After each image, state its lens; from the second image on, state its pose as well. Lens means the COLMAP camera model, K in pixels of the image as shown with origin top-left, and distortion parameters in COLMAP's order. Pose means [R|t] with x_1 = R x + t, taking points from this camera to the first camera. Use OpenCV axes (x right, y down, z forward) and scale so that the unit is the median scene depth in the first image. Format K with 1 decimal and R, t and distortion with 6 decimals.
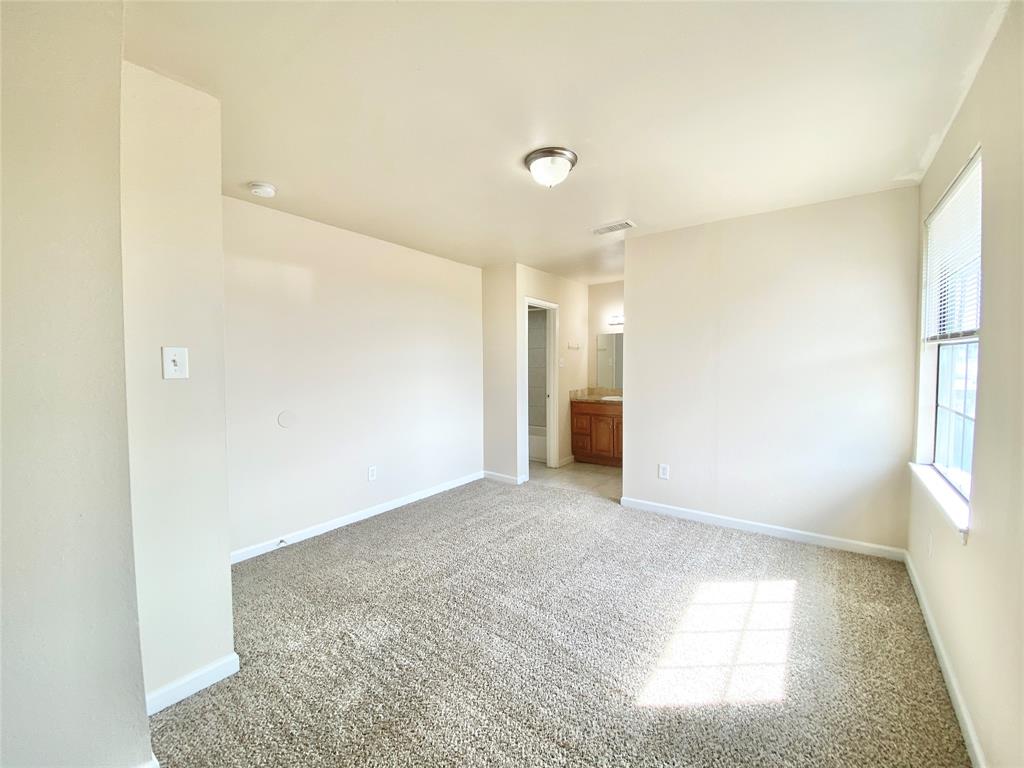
lens RADIAL K [[414.9, 0, 515.7], [0, 414.9, 379.1], [0, 0, 1]] dist [0.018998, -0.019806]
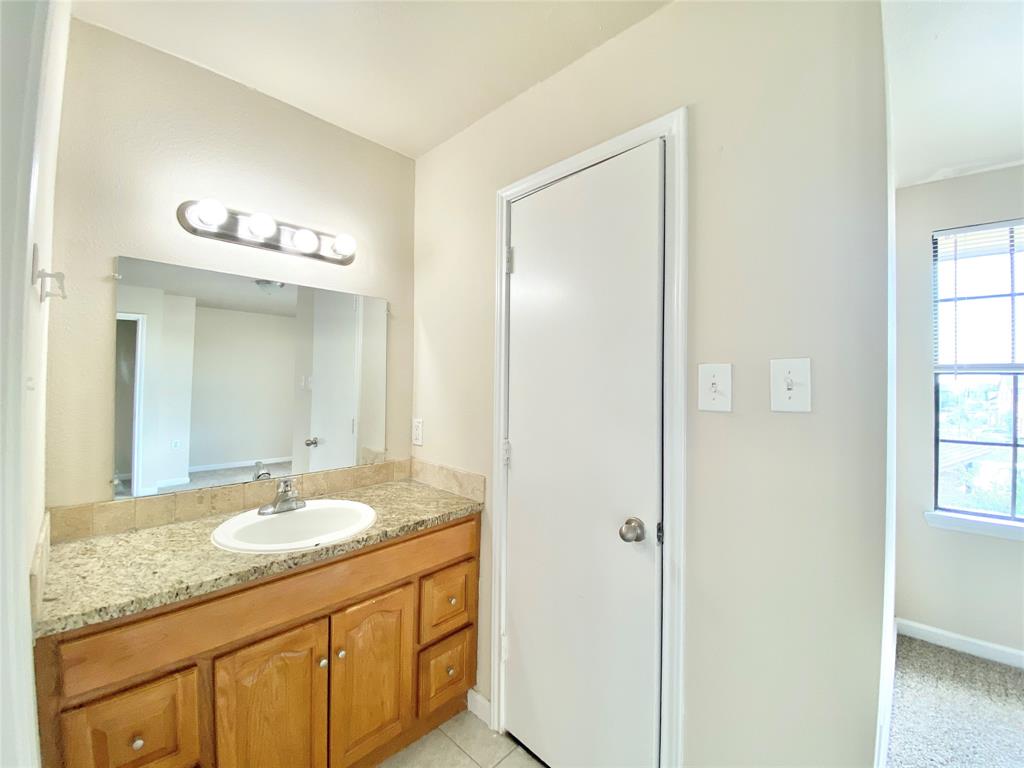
lens RADIAL K [[414.9, 0, 515.7], [0, 414.9, 379.1], [0, 0, 1]] dist [0.018998, -0.019806]
pose [[0.122055, 0.025707, 0.992190, 0.008111], [0.028527, 0.999161, -0.029397, -0.041605], [-0.992113, 0.031893, 0.121219, 1.080526]]
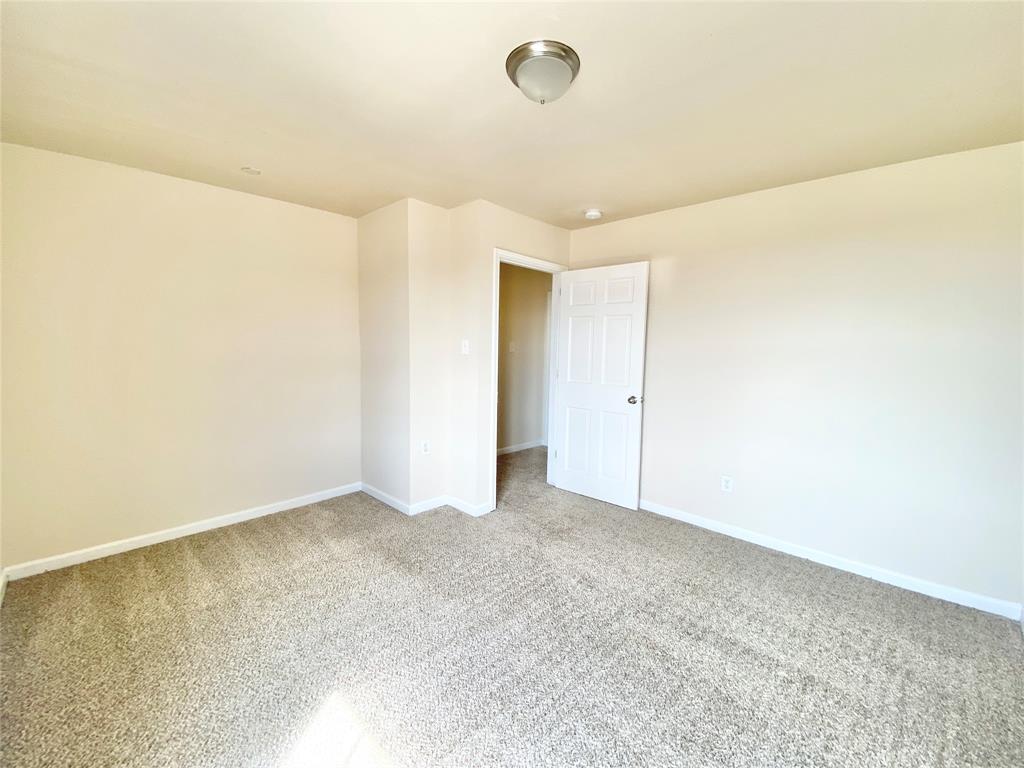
lens RADIAL K [[414.9, 0, 515.7], [0, 414.9, 379.1], [0, 0, 1]] dist [0.018998, -0.019806]
pose [[-0.136446, 0.079827, -0.987426, 0.450566], [-0.052463, 0.994767, 0.087670, -0.028288], [0.989257, 0.063766, -0.131545, 0.589308]]
